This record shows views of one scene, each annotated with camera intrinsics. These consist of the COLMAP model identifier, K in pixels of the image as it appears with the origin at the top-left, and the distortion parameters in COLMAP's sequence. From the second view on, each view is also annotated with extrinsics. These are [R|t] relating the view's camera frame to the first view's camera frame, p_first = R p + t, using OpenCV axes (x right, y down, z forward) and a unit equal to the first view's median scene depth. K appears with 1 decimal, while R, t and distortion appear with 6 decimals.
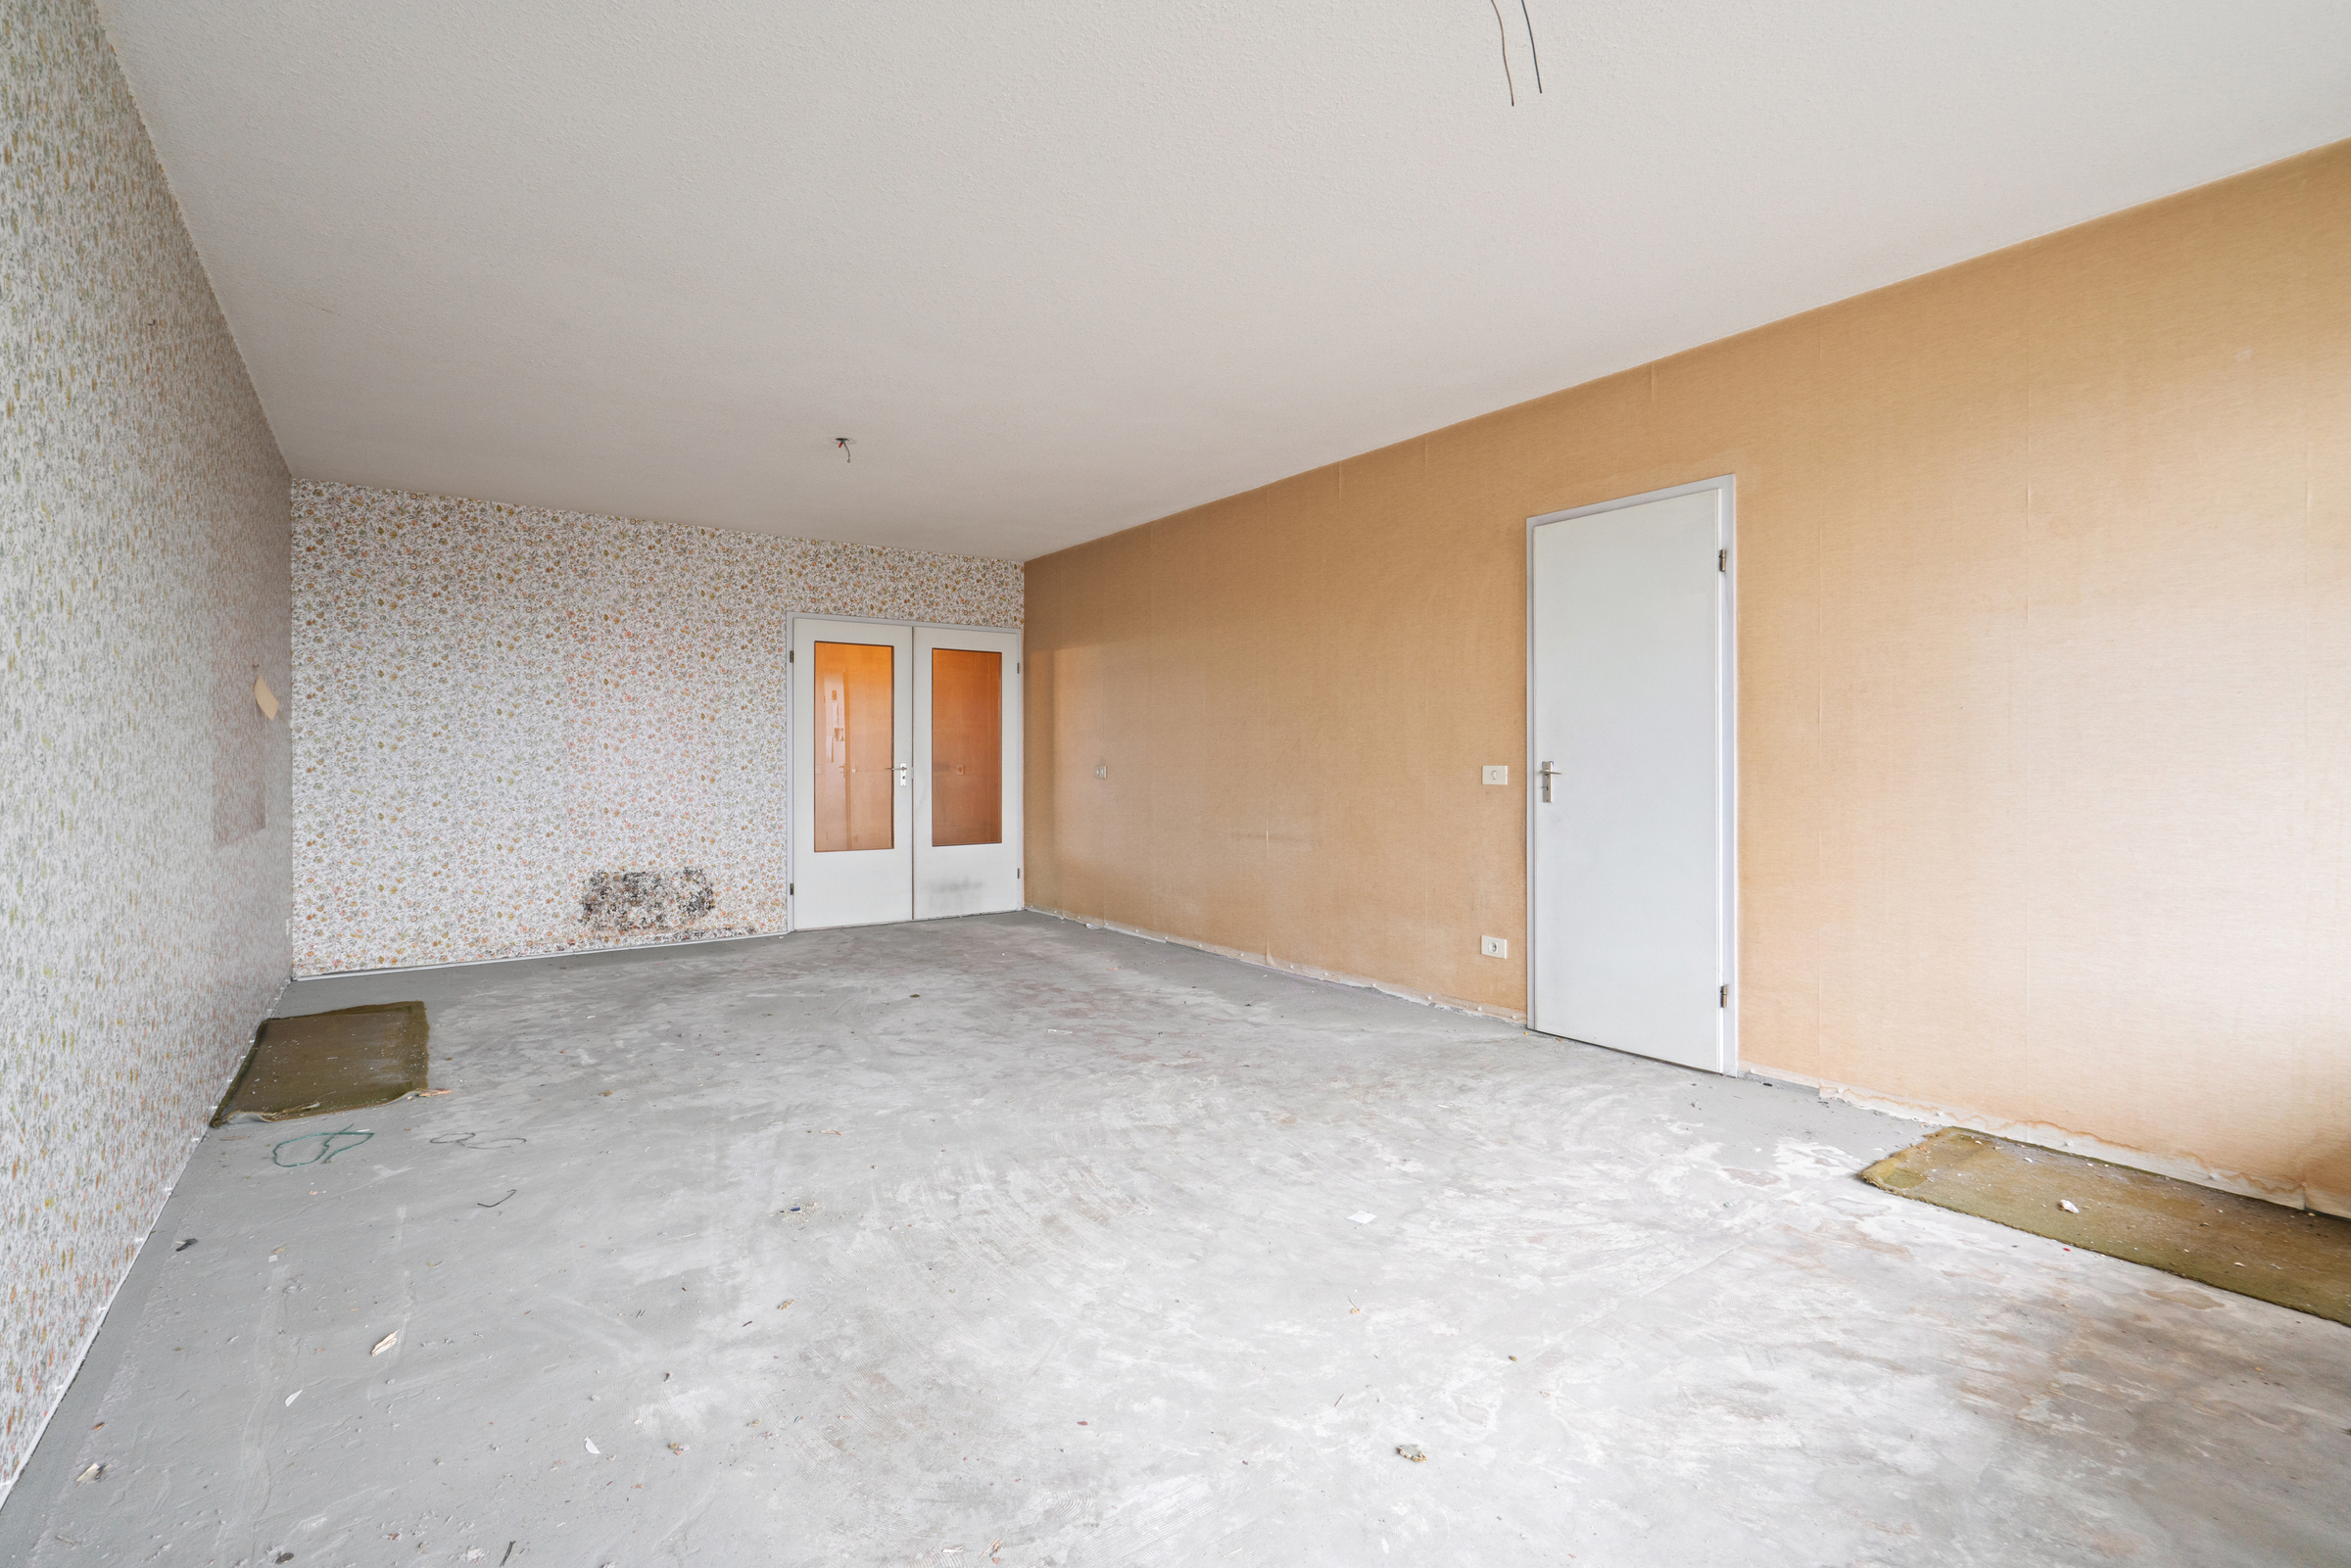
lens RADIAL K [[1075.0, 0, 1179.3], [0, 1075.0, 775.5], [0, 0, 1]] dist [-0.011404, 0.007587]
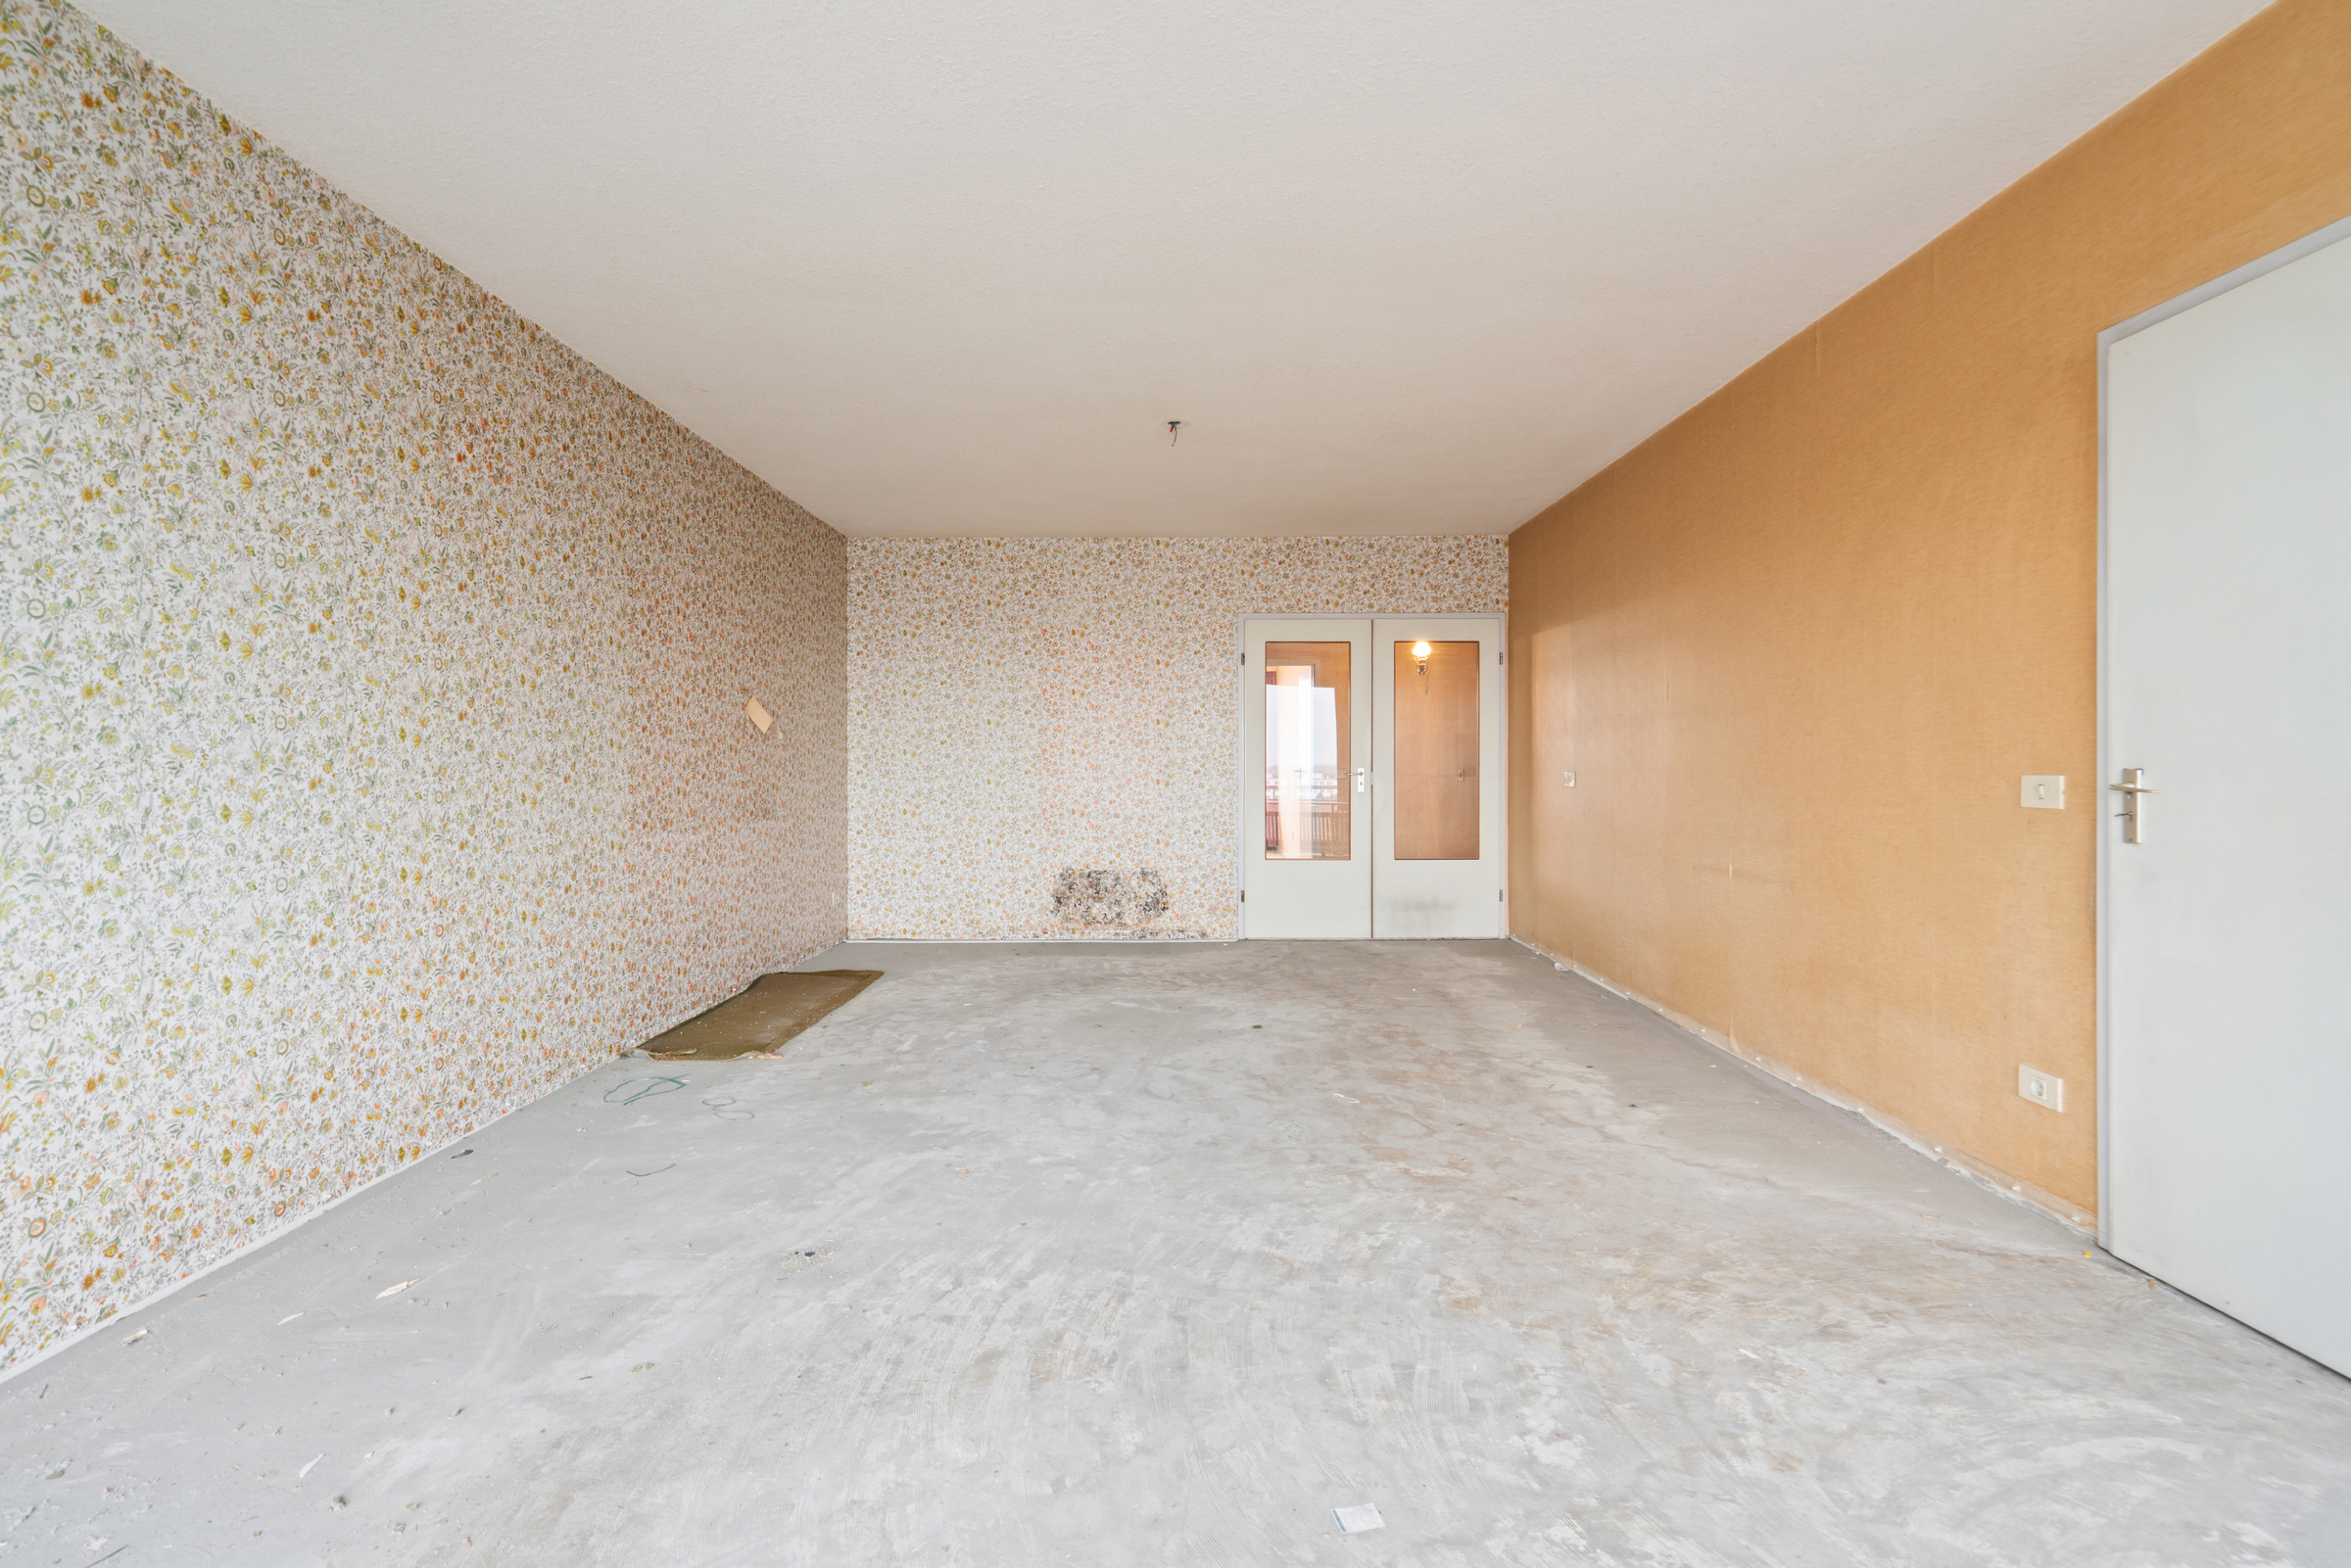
lens RADIAL K [[1075.0, 0, 1179.3], [0, 1075.0, 775.5], [0, 0, 1]] dist [-0.011404, 0.007587]
pose [[0.808917, 0.006224, -0.587890, 0.256413], [-0.008518, 0.999963, -0.001134, -0.004250], [0.587861, 0.005925, 0.808940, 0.258953]]
